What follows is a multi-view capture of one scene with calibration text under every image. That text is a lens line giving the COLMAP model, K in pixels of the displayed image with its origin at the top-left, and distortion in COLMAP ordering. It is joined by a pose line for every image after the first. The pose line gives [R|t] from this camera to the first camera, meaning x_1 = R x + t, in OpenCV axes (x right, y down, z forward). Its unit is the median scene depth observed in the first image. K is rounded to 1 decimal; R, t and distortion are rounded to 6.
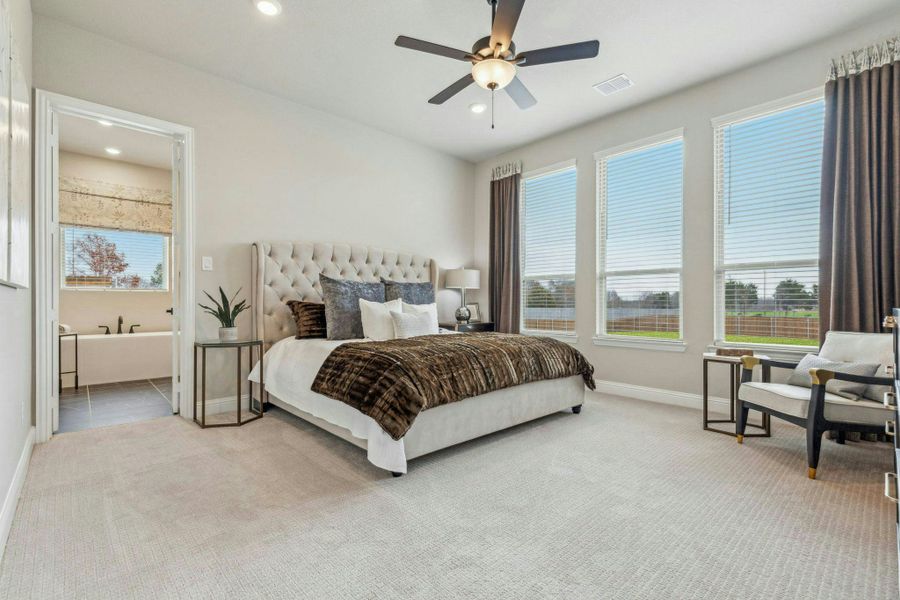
lens RADIAL K [[410.9, 0, 444.1], [0, 410.9, 303.8], [0, 0, 1]] dist [0.009070, -0.000813]
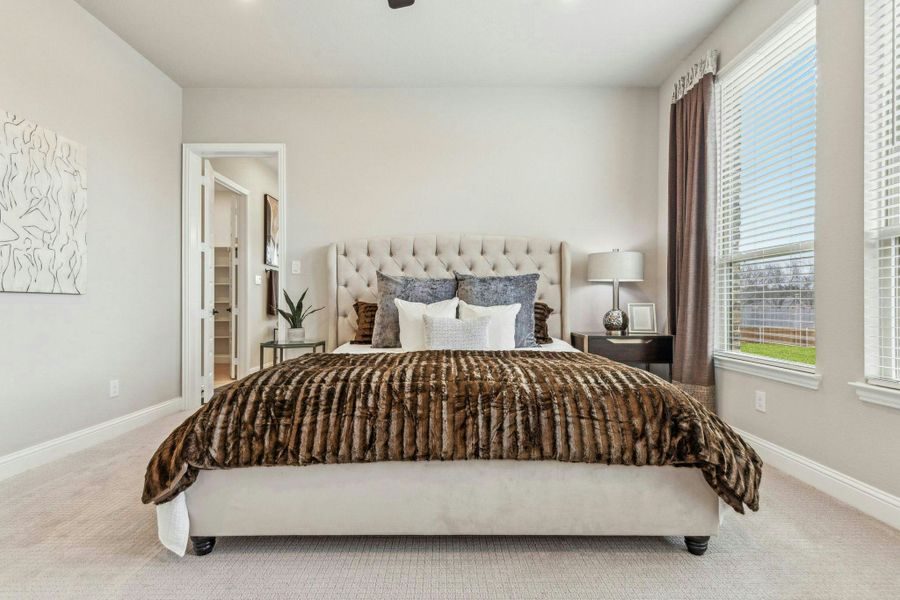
lens RADIAL K [[410.9, 0, 449.0], [0, 410.9, 299.0], [0, 0, 1]] dist [0.009070, -0.000813]
pose [[0.731603, -0.012220, -0.681622, 0.392796], [0.001755, 0.999870, -0.016042, 0.000841], [0.681729, 0.010540, 0.731529, 0.448226]]
